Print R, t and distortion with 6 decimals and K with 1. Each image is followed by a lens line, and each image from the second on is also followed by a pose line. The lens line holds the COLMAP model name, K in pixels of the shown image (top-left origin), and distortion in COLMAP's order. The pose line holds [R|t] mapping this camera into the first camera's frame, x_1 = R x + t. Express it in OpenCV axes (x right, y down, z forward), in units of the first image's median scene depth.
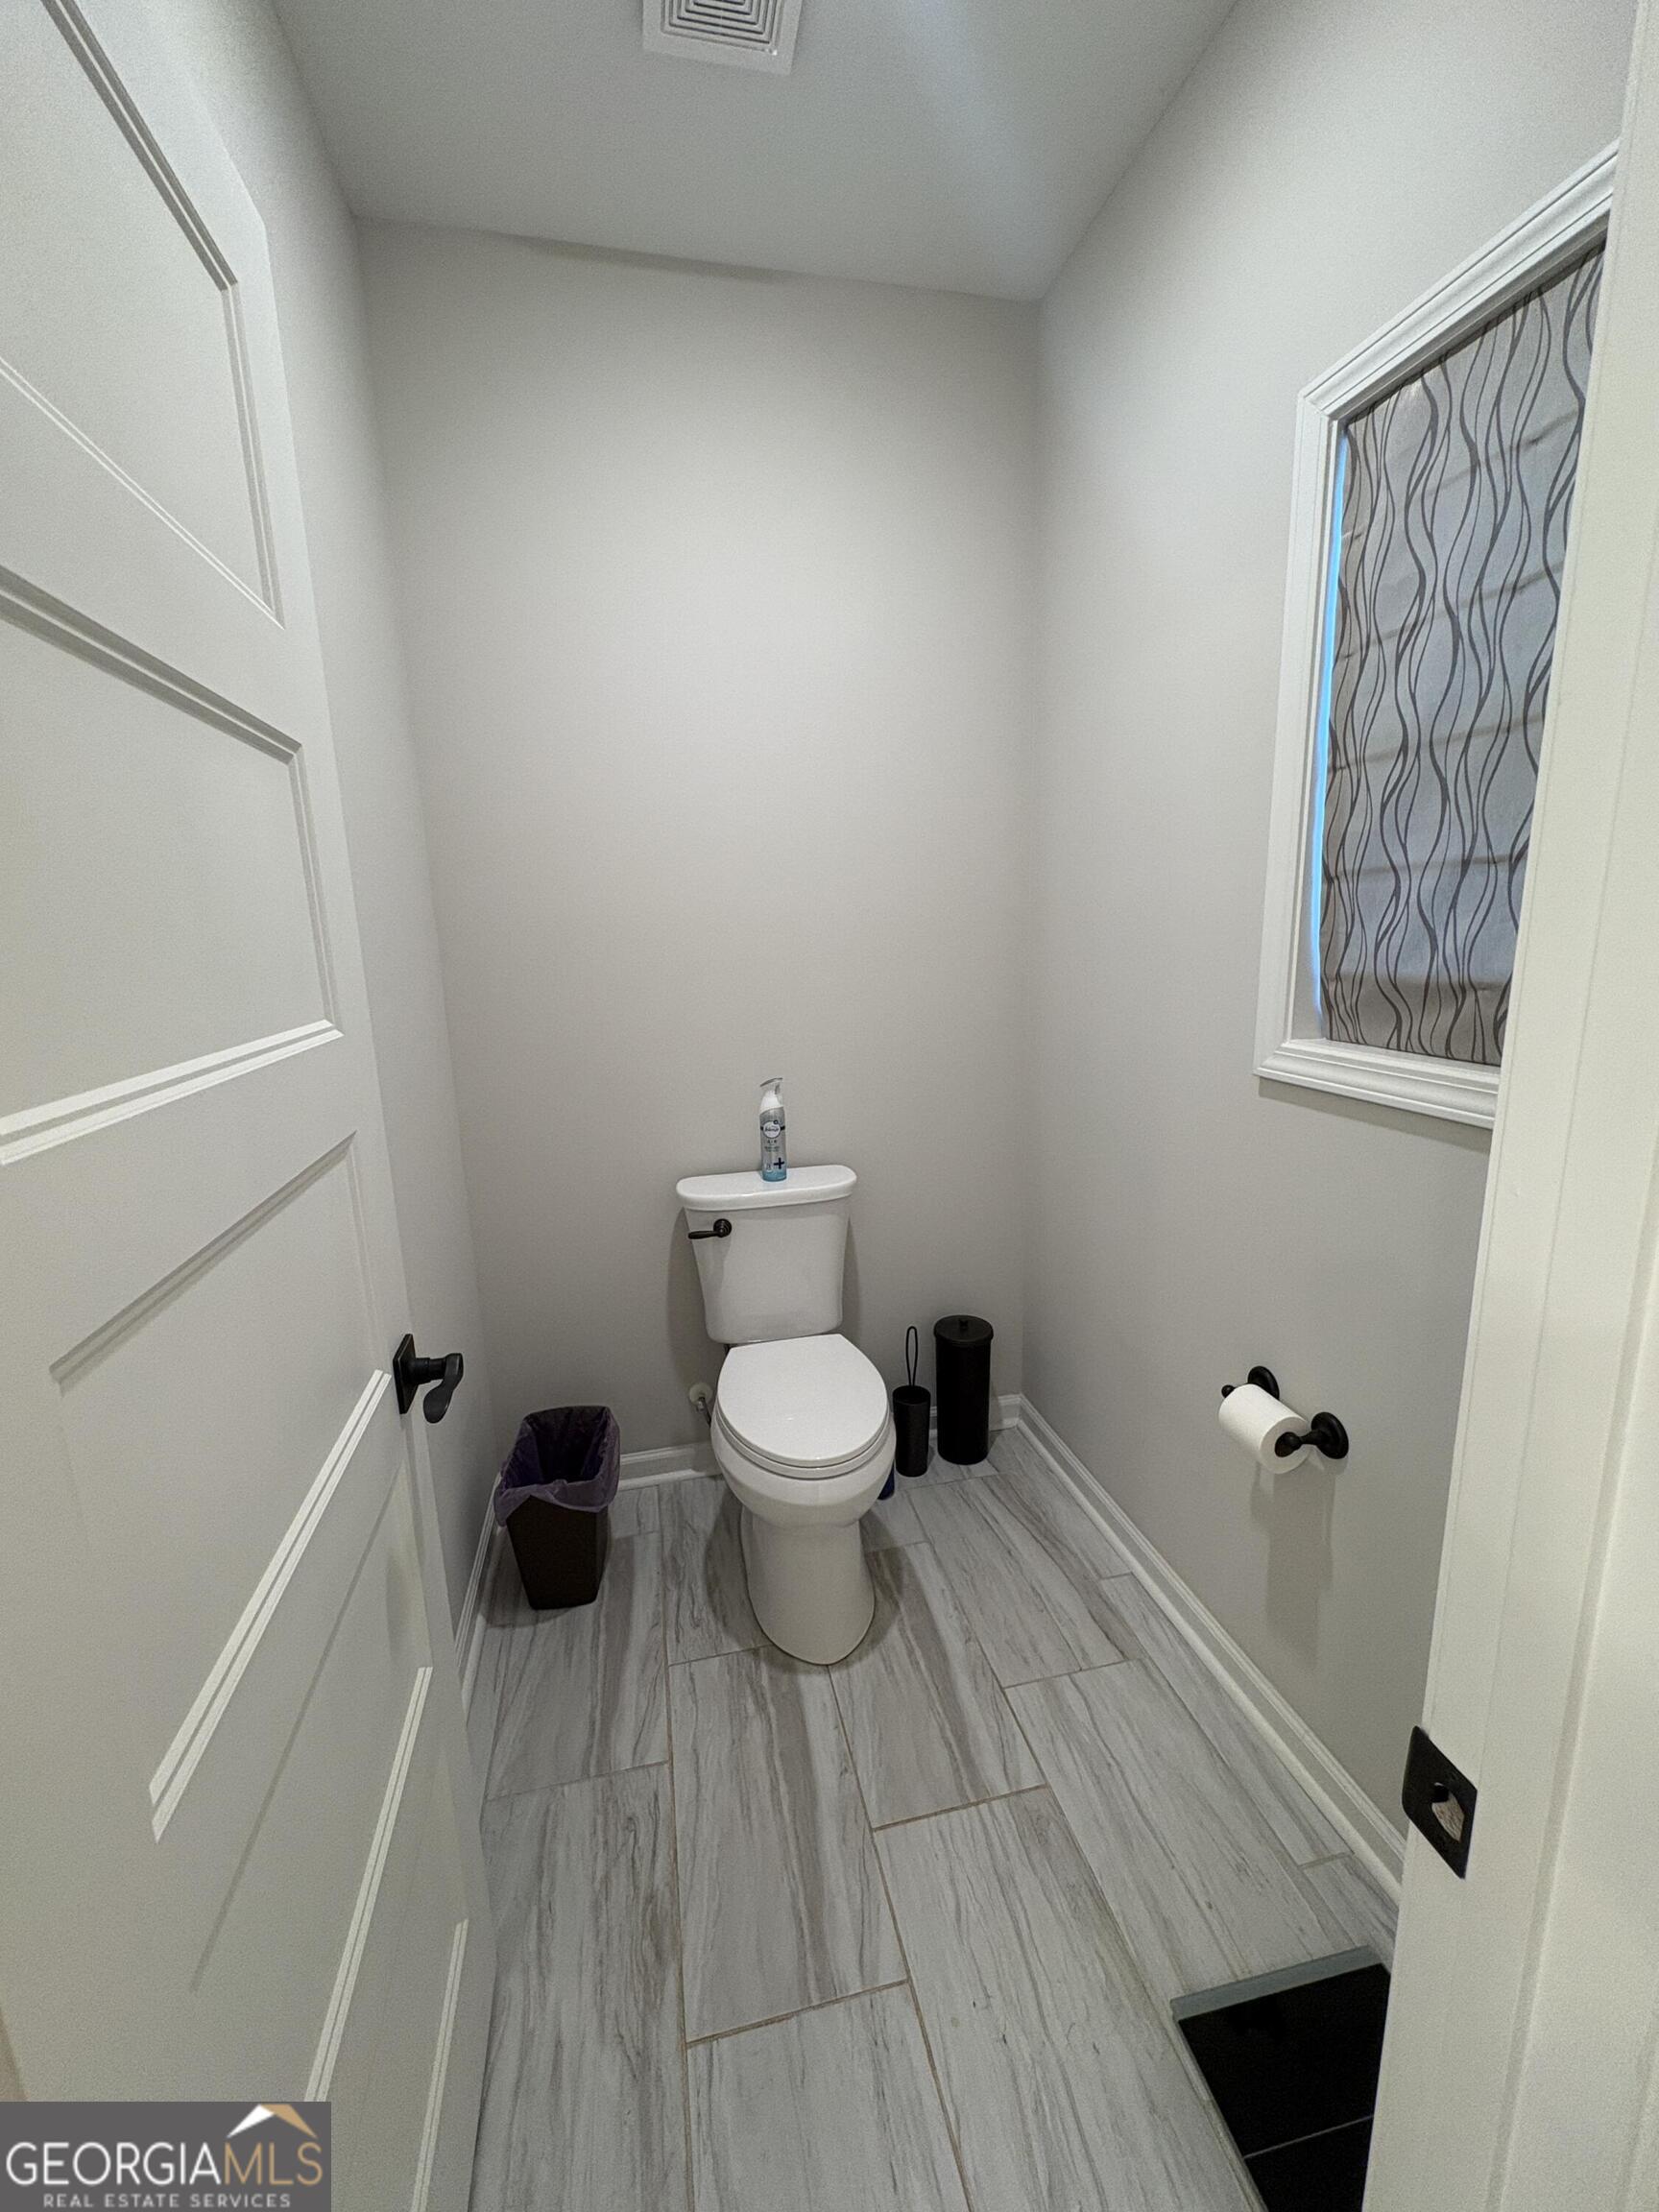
lens RADIAL K [[877.8, 0, 829.3], [0, 877.8, 1104.6], [0, 0, 1]] dist [-0.002547, 0.000310]
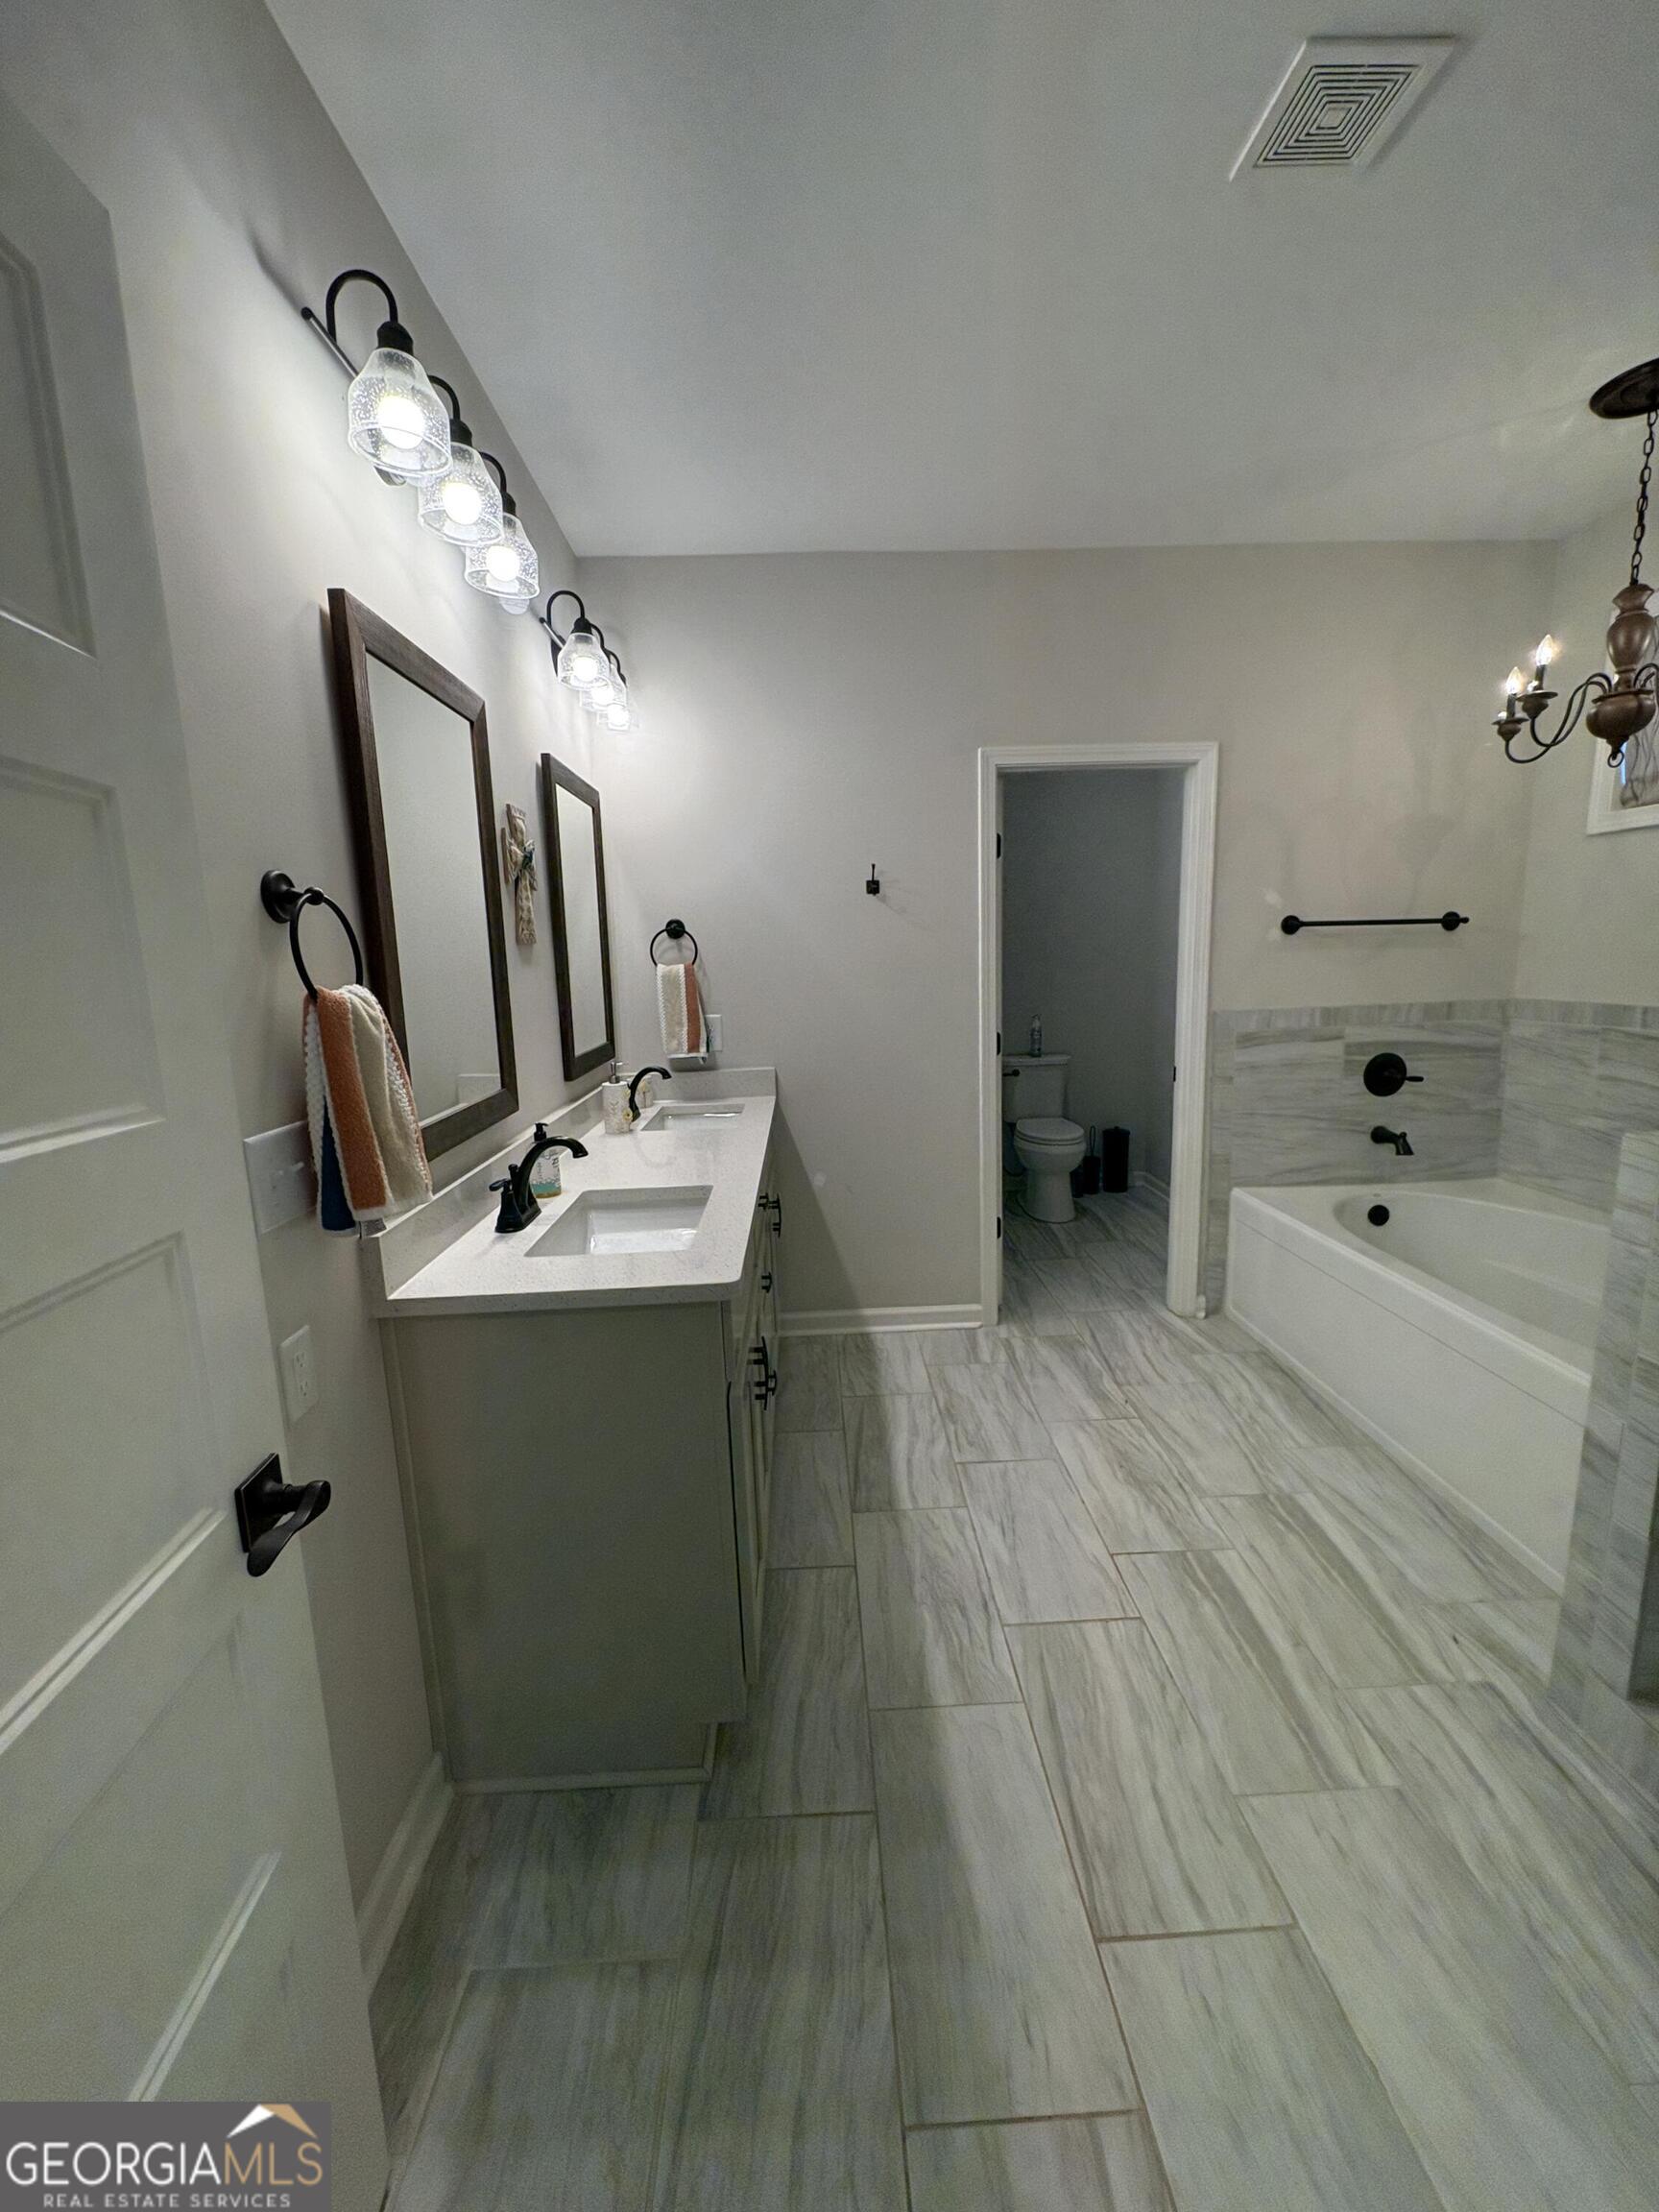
lens RADIAL K [[877.8, 0, 829.3], [0, 877.8, 1104.6], [0, 0, 1]] dist [-0.002547, 0.000310]
pose [[0.981848, 0.031132, -0.187098, -0.167694], [-0.036220, 0.999059, -0.023838, 0.299787], [0.186180, 0.030182, 0.982052, -1.498180]]
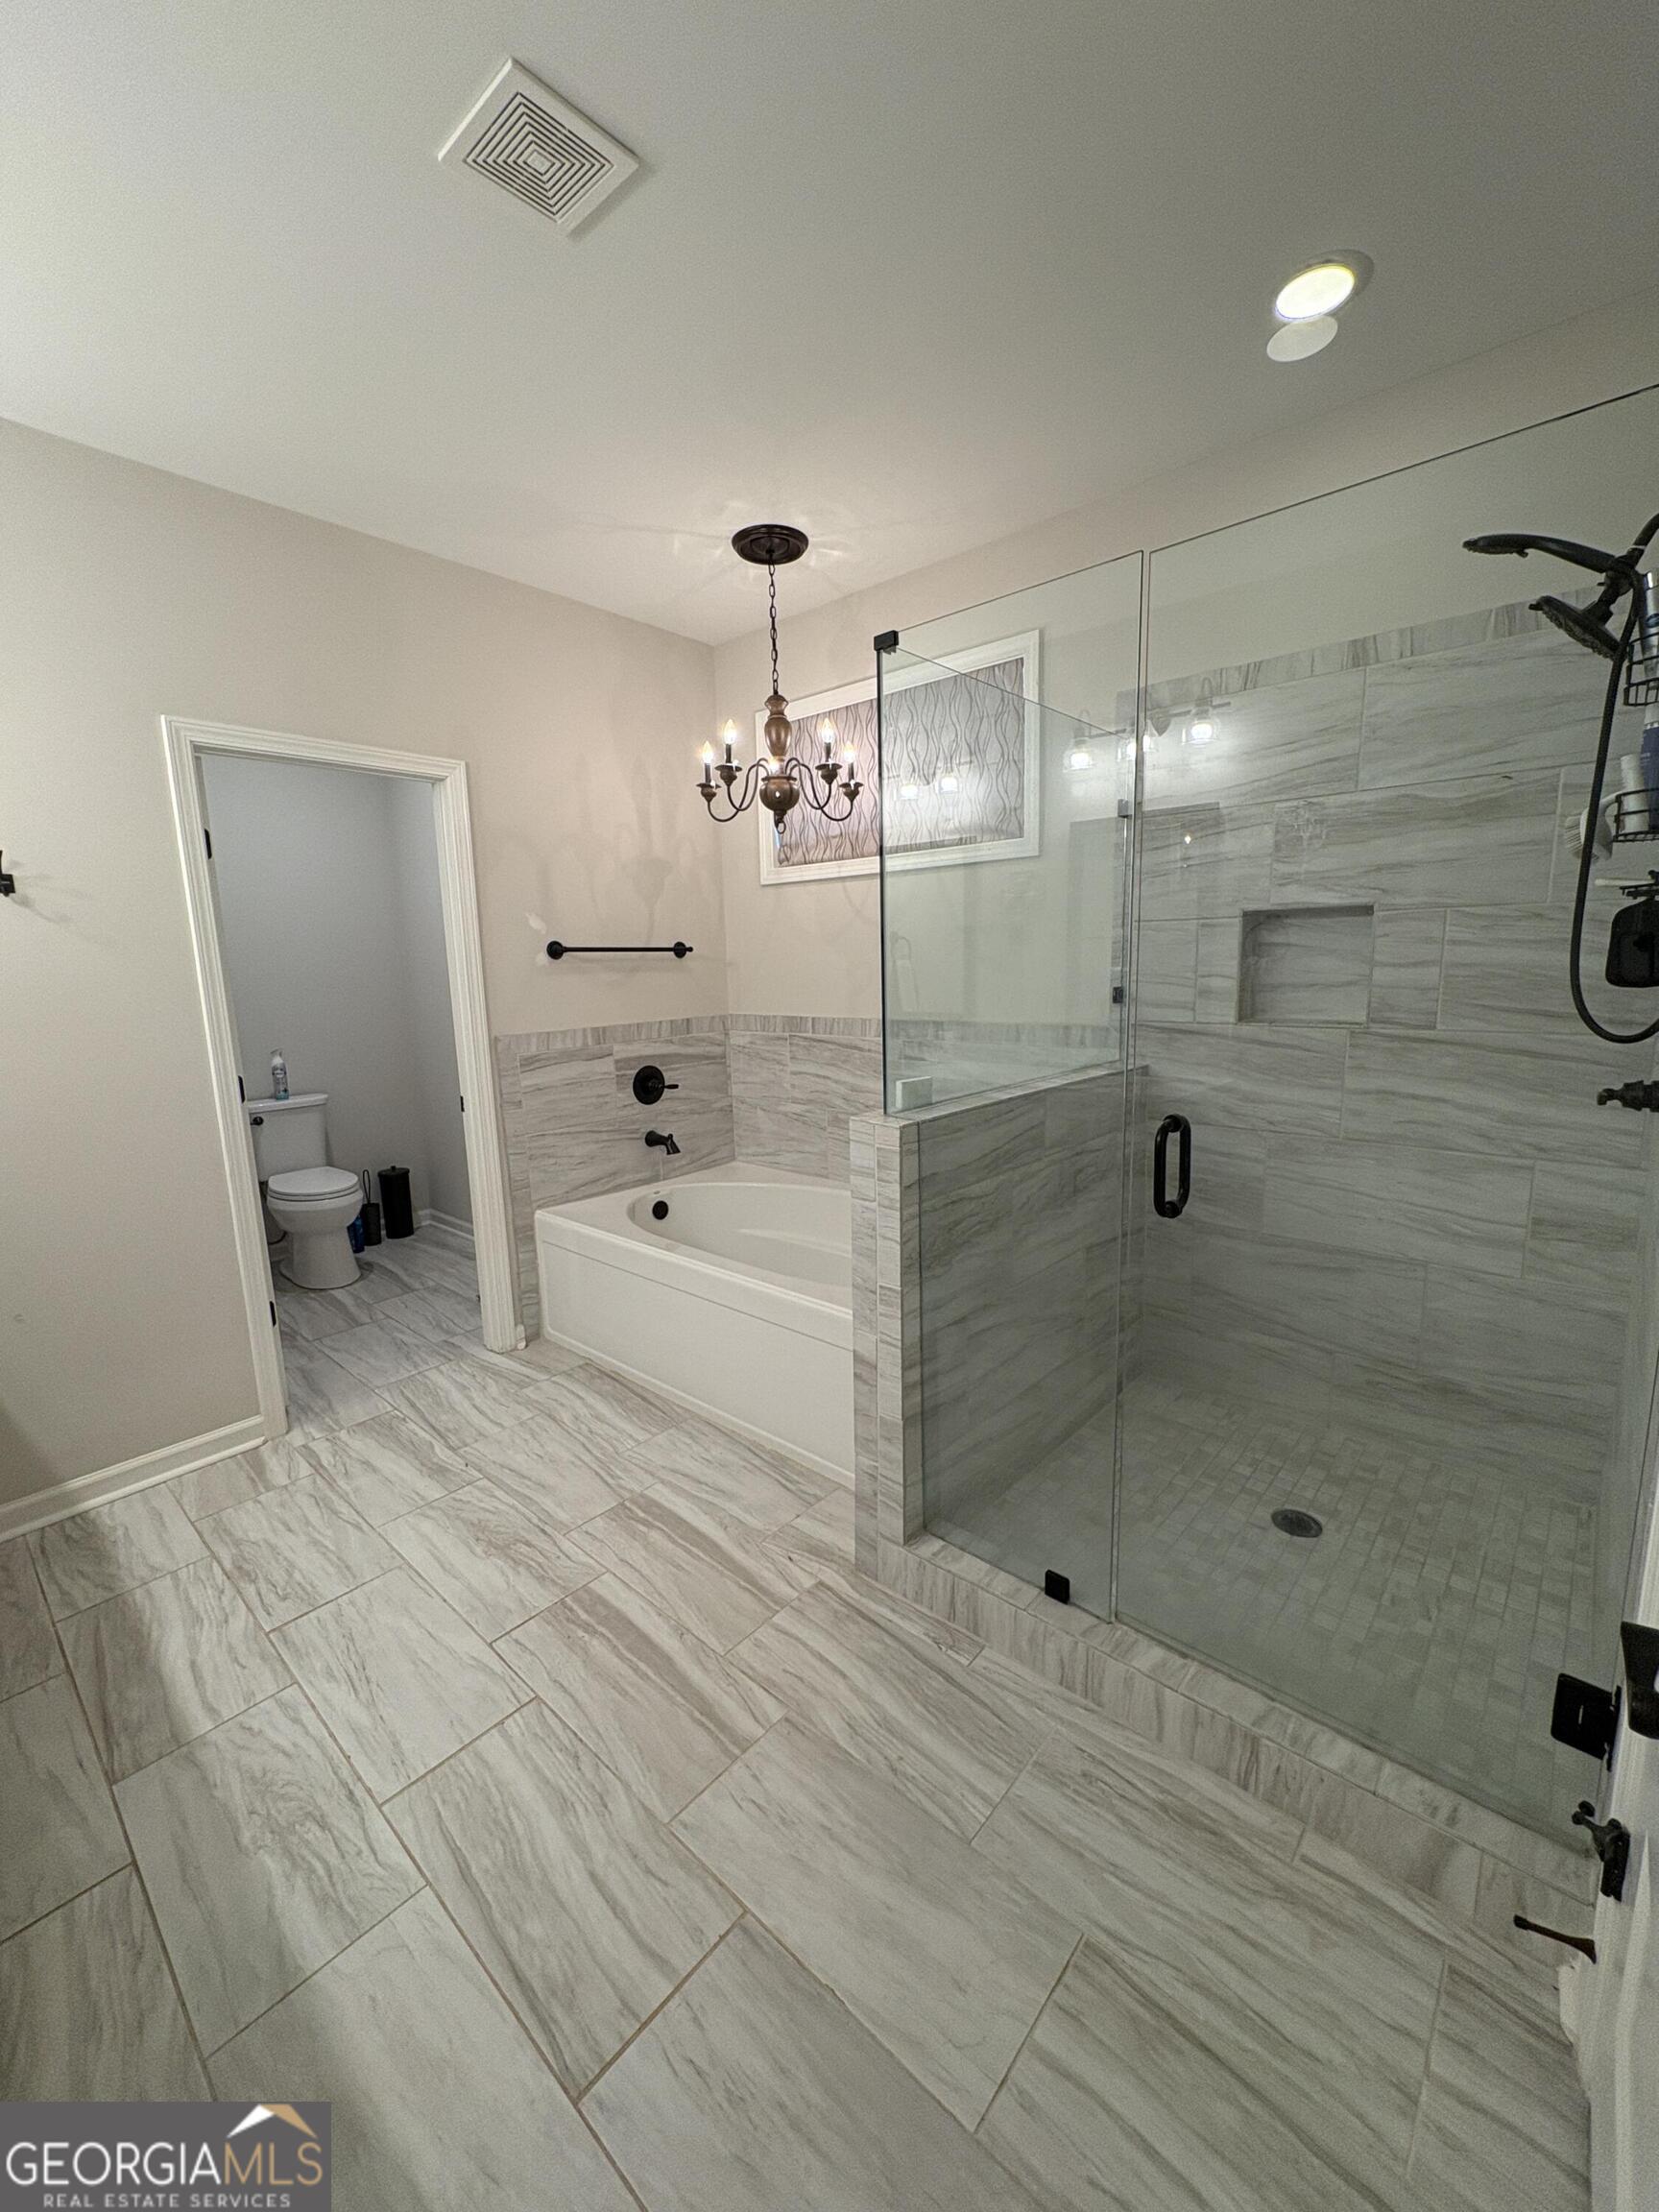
lens RADIAL K [[877.8, 0, 829.3], [0, 877.8, 1104.6], [0, 0, 1]] dist [-0.002547, 0.000310]
pose [[0.810887, -0.085148, 0.578975, -0.216412], [0.115753, 0.993148, -0.016058, 0.281682], [-0.573641, 0.080040, 0.815187, -1.411945]]
